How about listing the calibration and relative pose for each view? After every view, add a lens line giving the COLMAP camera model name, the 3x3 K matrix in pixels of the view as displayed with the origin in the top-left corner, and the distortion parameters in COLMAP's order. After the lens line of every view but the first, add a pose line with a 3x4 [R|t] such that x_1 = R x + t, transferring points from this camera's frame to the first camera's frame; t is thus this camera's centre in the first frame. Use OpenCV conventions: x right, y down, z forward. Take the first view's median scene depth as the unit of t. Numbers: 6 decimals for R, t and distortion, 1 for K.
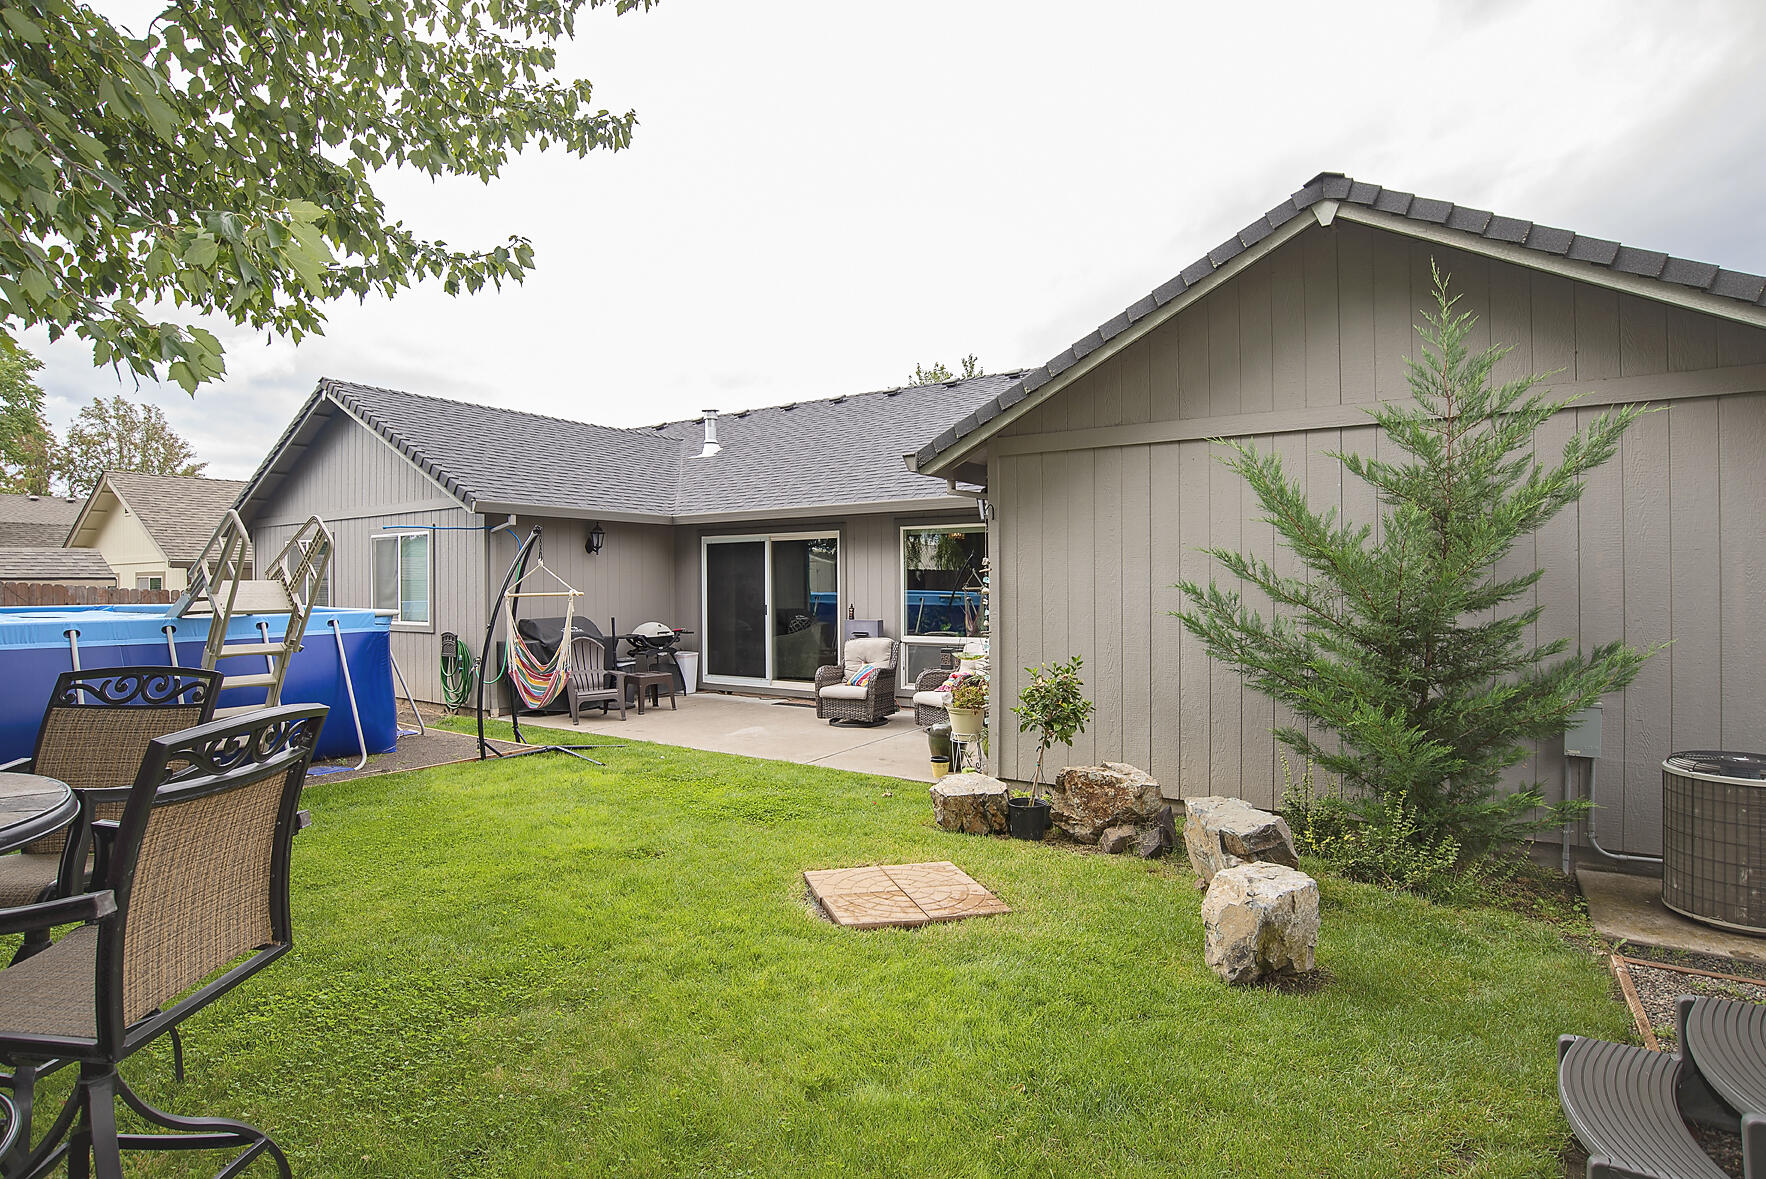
lens RADIAL K [[889.6, 0, 878.7], [0, 889.6, 609.1], [0, 0, 1]] dist [-0.052660, -0.000052]
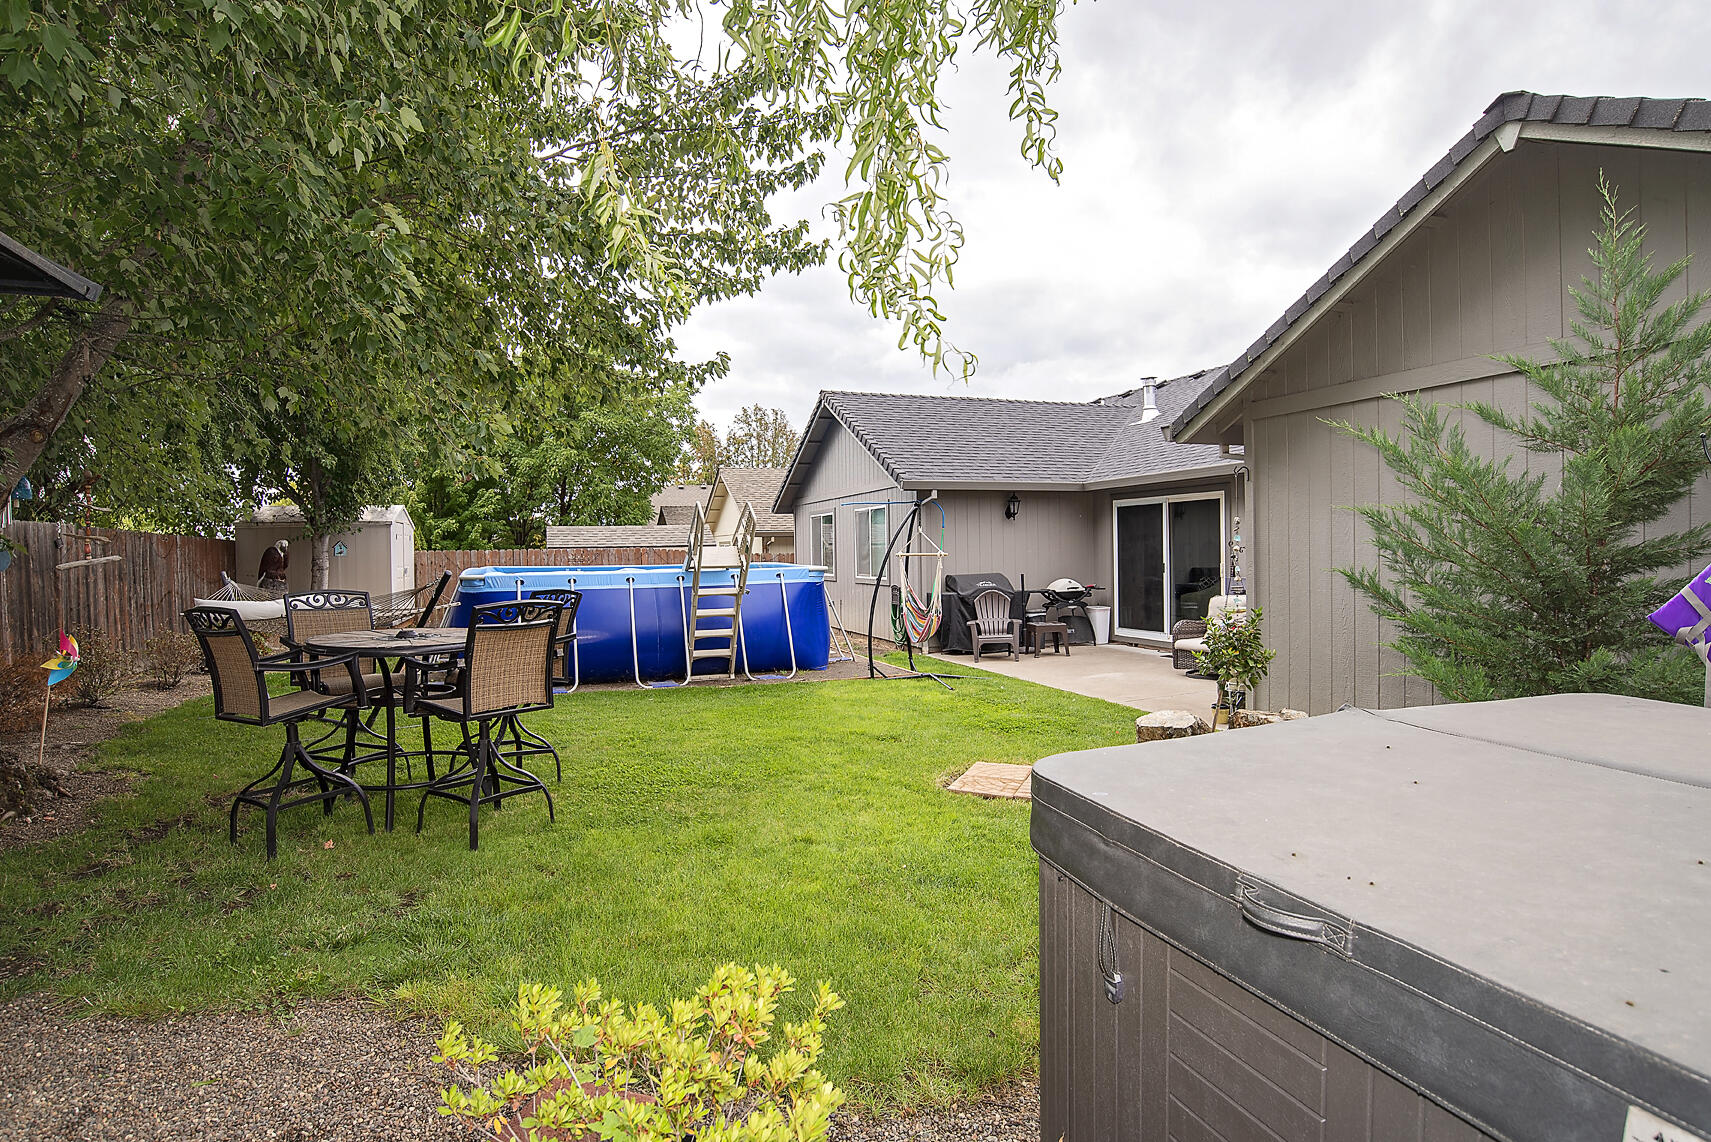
lens RADIAL K [[887.7, 0, 855.5], [0, 887.7, 571.0], [0, 0, 1]] dist [-0.053927, 0.031074]
pose [[0.810027, 0.002330, -0.586387, 0.221795], [-0.001008, 0.999996, 0.002581, 0.002881], [0.586391, -0.001500, 0.810027, -0.073147]]
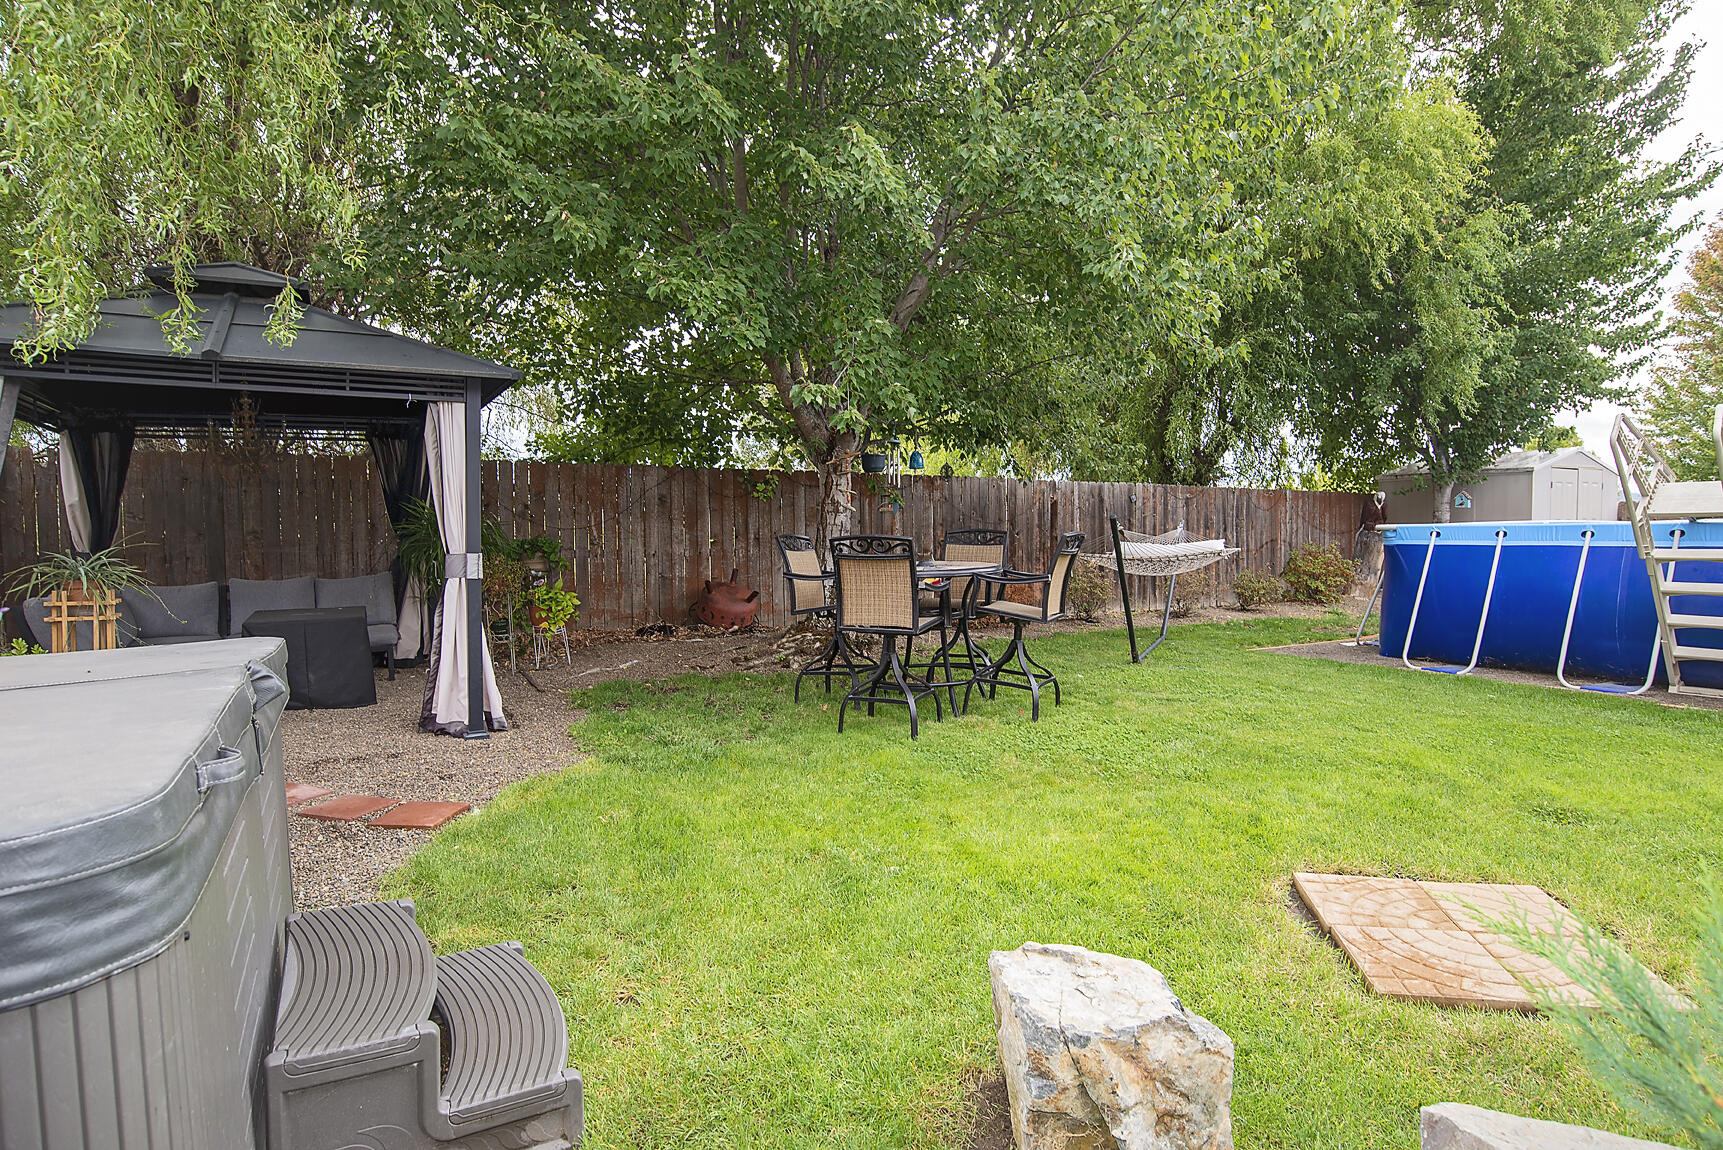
lens RADIAL K [[893.9, 0, 861.5], [0, 893.9, 575.0], [0, 0, 1]] dist [-0.053927, 0.031074]
pose [[-0.435074, 0.050606, -0.898971, 0.289087], [-0.006721, 0.998209, 0.059445, 0.010985], [0.900369, 0.031905, -0.433955, 0.331392]]
